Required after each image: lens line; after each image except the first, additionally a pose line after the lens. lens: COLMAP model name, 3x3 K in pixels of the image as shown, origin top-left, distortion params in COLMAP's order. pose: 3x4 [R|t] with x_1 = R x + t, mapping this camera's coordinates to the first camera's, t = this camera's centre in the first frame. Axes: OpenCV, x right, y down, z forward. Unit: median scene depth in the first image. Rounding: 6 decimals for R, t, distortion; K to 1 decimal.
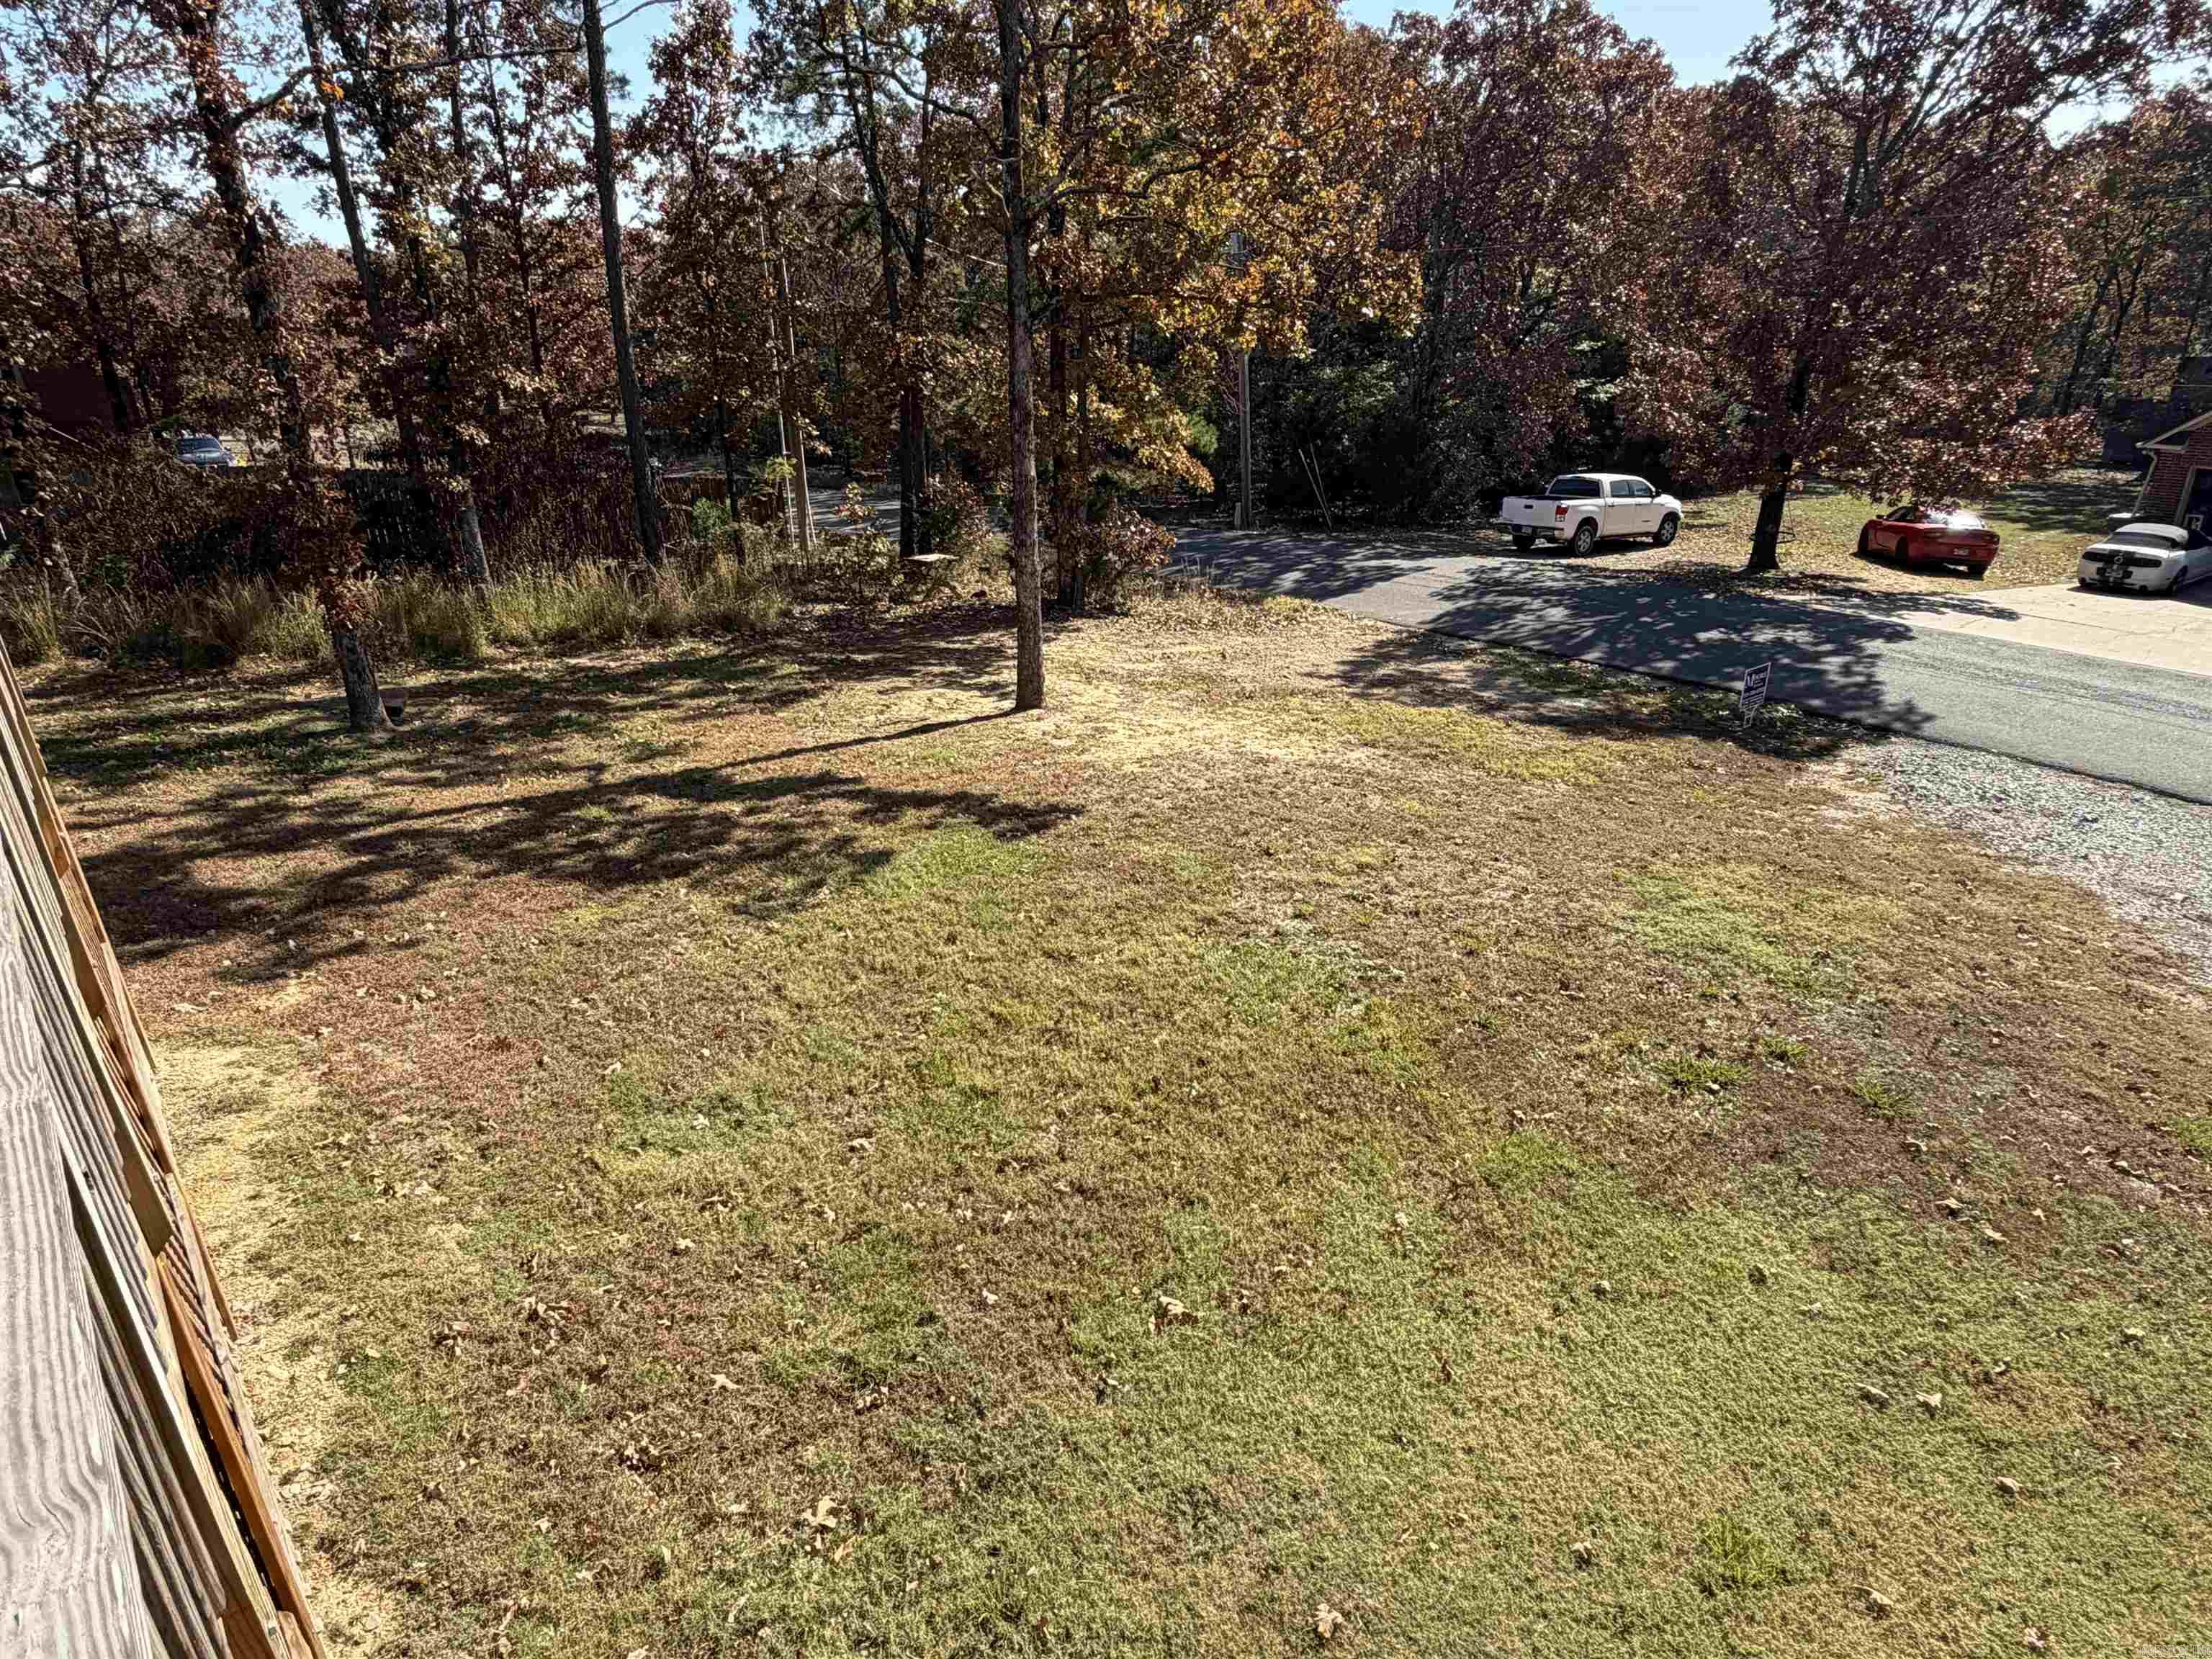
lens RADIAL K [[1282.1, 0, 1101.6], [0, 1282.1, 841.4], [0, 0, 1]] dist [-0.001613, 0.000910]
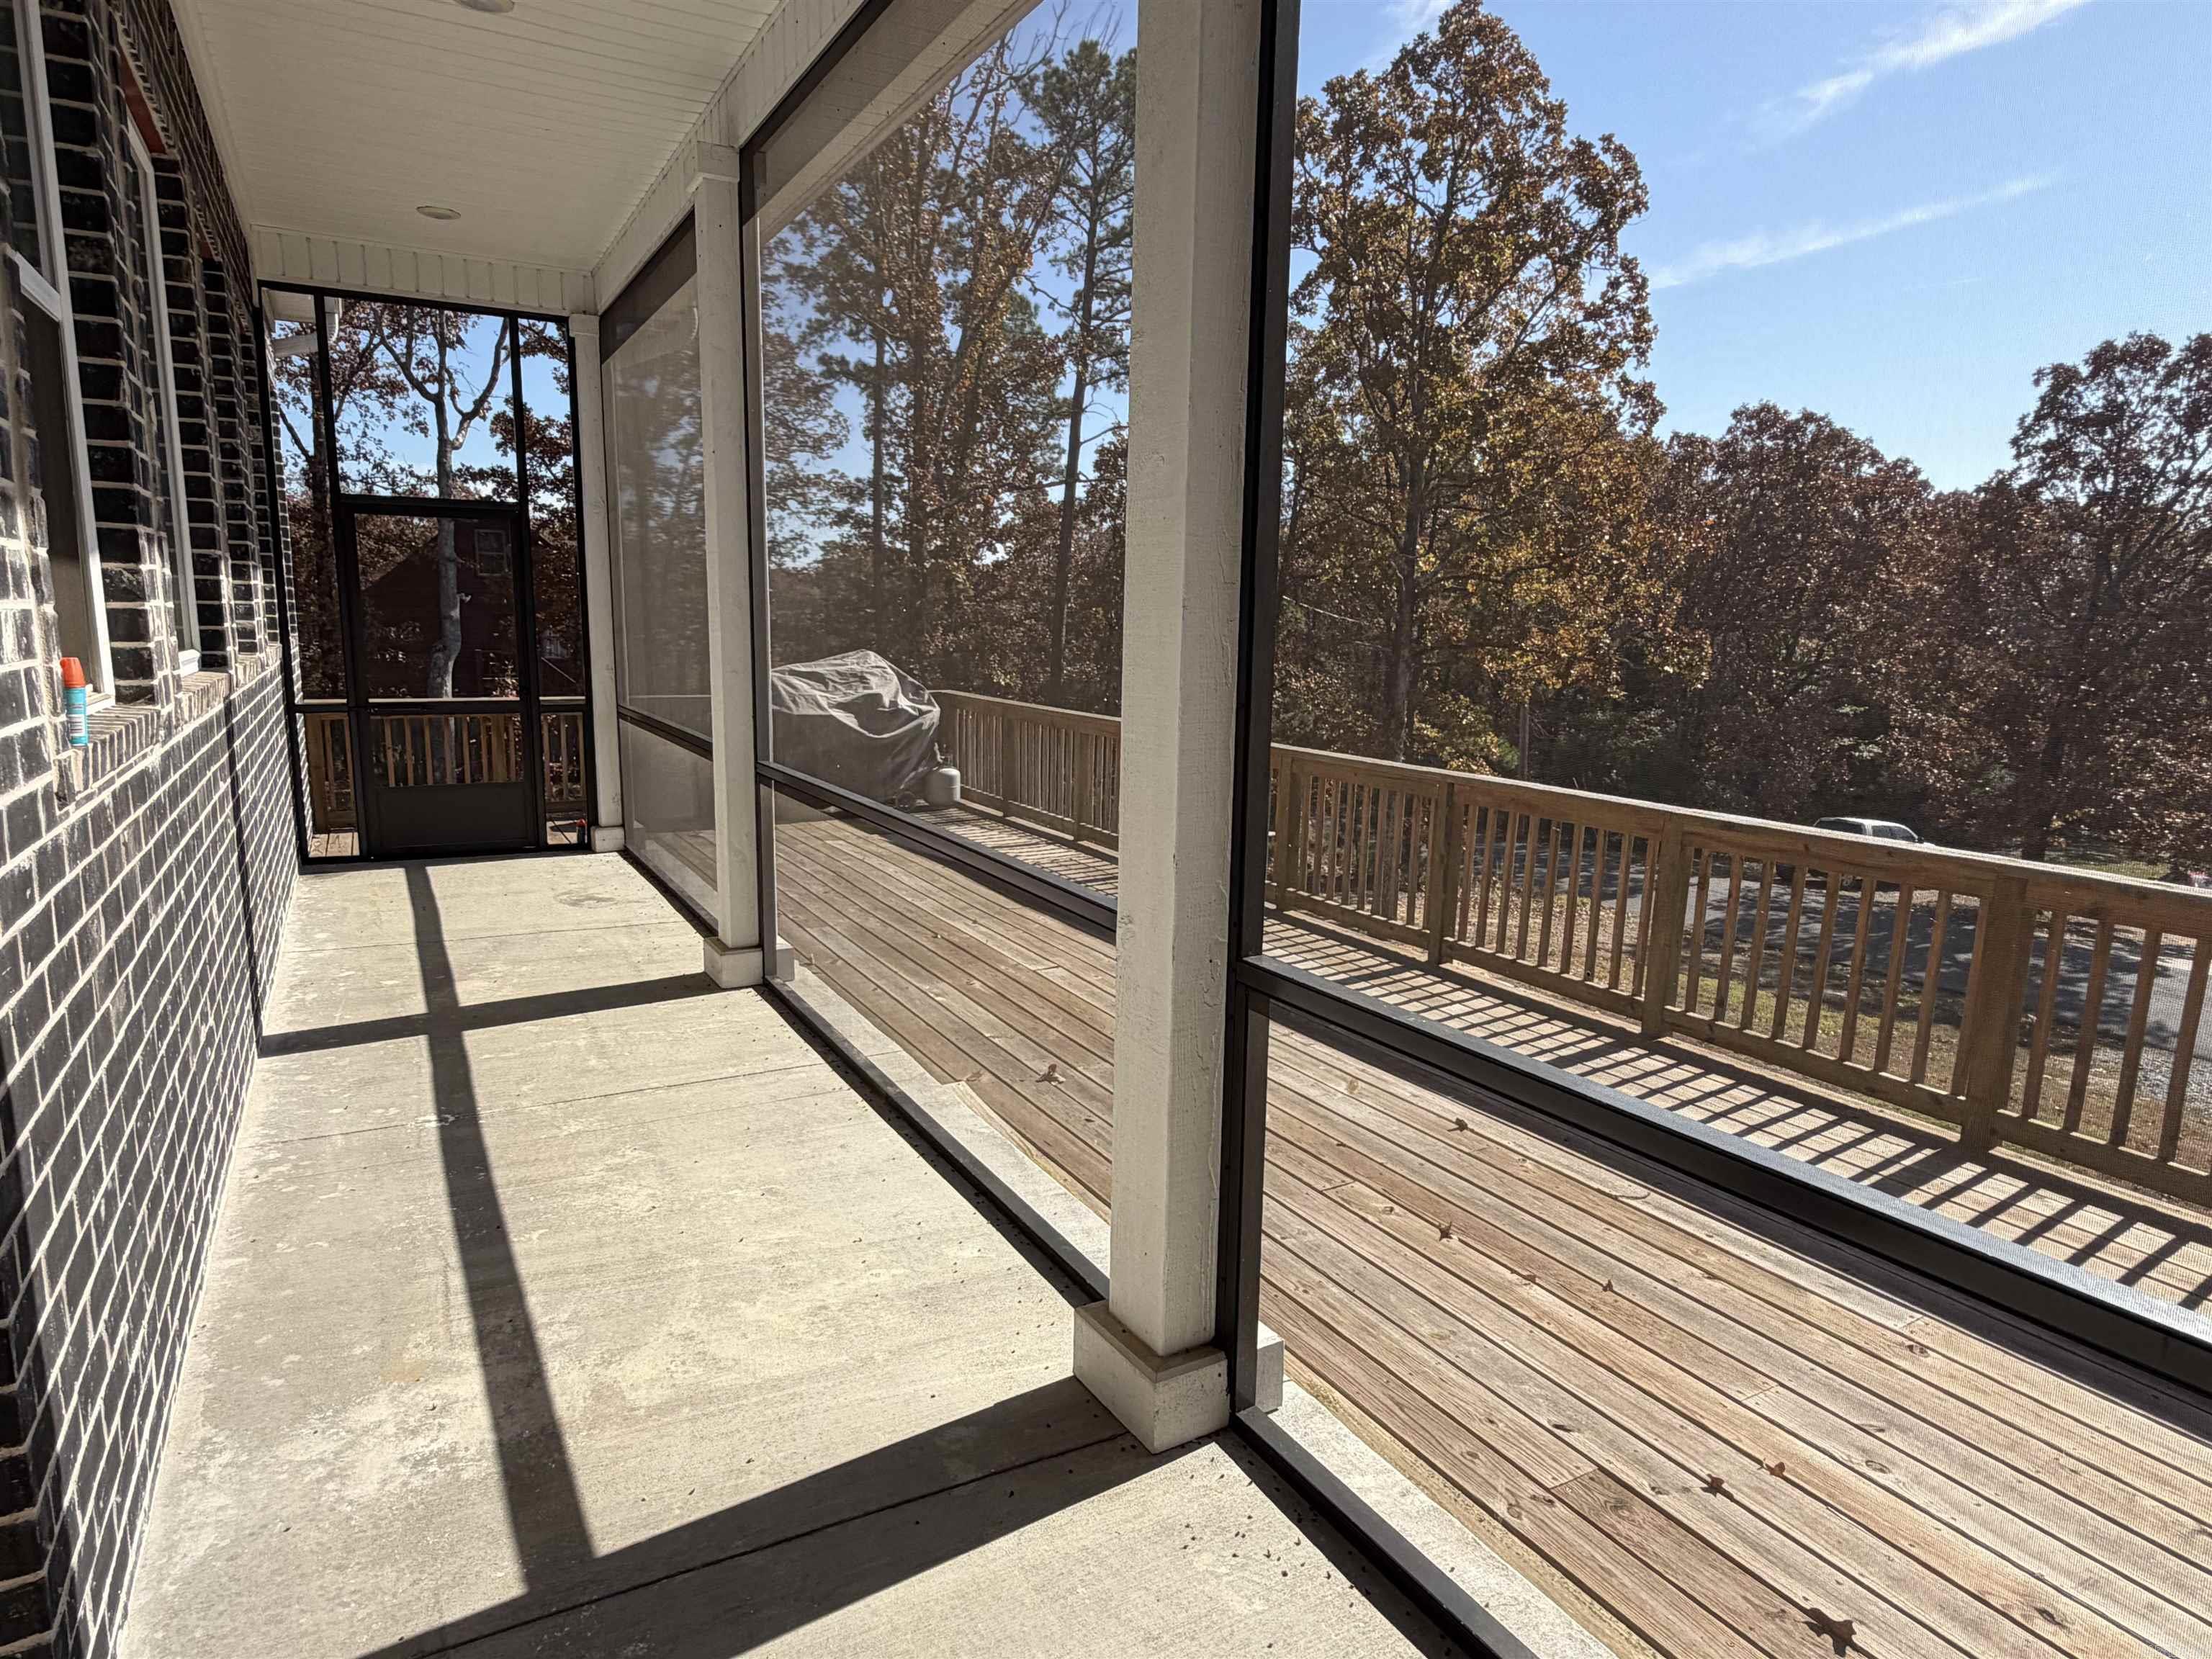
lens RADIAL K [[1282.1, 0, 1111.9], [0, 1282.1, 838.7], [0, 0, 1]] dist [-0.001613, 0.000910]
pose [[0.981223, 0.084595, -0.173335, -0.057684], [-0.123432, 0.965973, -0.227291, 0.068126], [0.148209, 0.244418, 0.958276, -0.165068]]
